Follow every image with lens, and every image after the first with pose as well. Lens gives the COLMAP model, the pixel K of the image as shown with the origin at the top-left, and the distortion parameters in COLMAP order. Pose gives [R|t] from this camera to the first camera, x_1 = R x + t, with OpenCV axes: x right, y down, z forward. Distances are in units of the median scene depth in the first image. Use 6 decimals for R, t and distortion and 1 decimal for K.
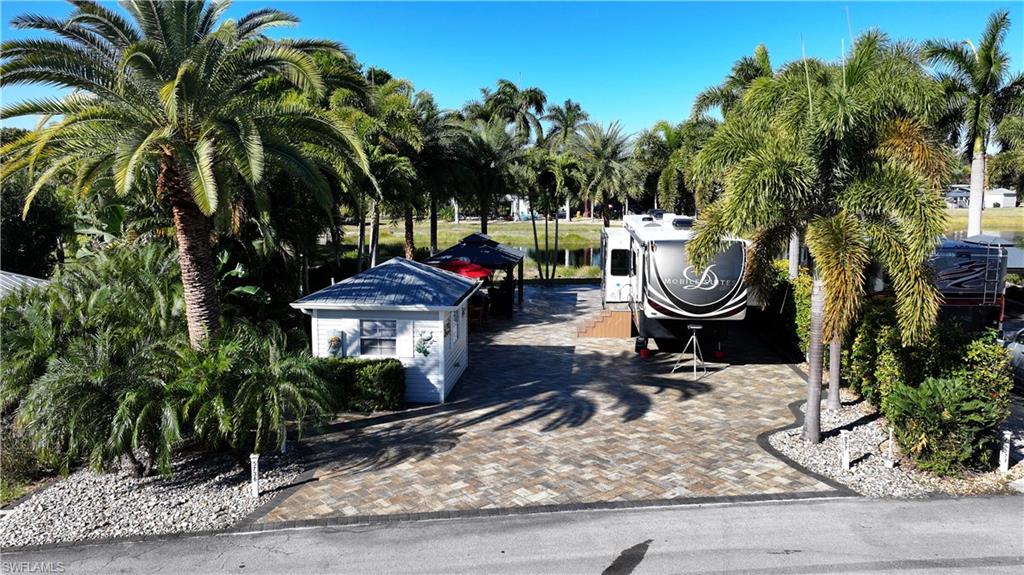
lens RADIAL K [[843.6, 0, 516.2], [0, 843.6, 289.4], [0, 0, 1]] dist [0.013197, -0.018929]
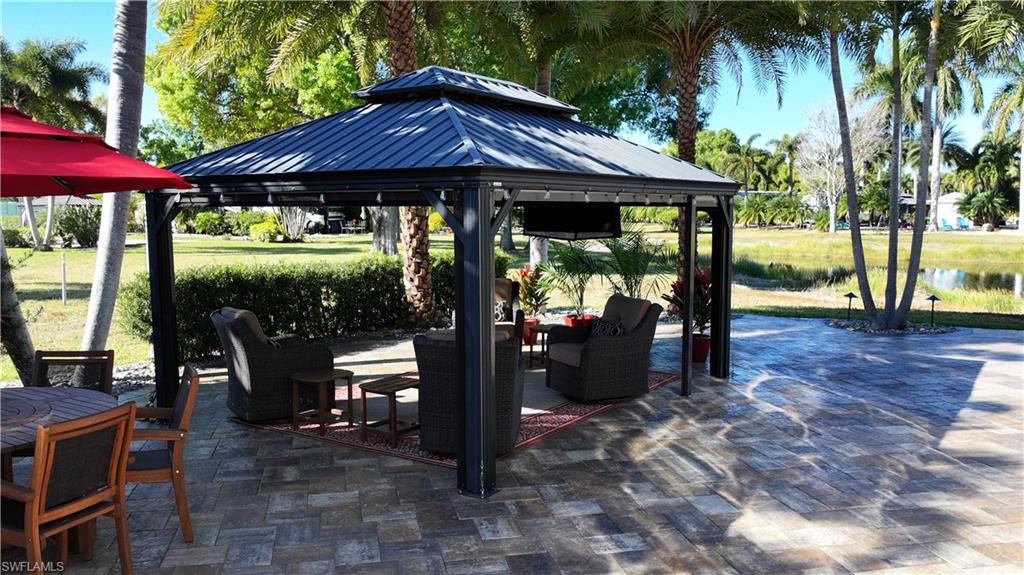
lens RADIAL K [[843.6, 0, 515.5], [0, 843.6, 295.8], [0, 0, 1]] dist [0.013197, -0.018929]
pose [[0.882737, 0.045633, -0.467646, 0.125198], [-0.059458, 0.998121, -0.014838, -0.006009], [0.466090, 0.040903, 0.883791, 1.350445]]
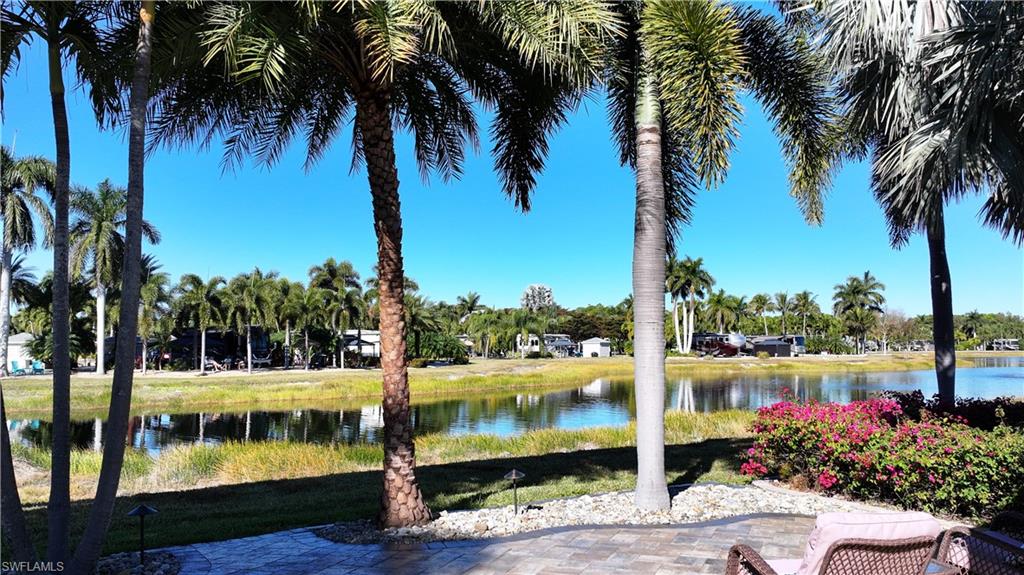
lens RADIAL K [[843.6, 0, 513.9], [0, 843.6, 286.8], [0, 0, 1]] dist [0.013197, -0.018929]
pose [[0.864870, 0.029402, 0.501134, 0.061211], [0.073221, 0.980218, -0.183877, -0.047570], [-0.496627, 0.195724, 0.845609, 1.672619]]
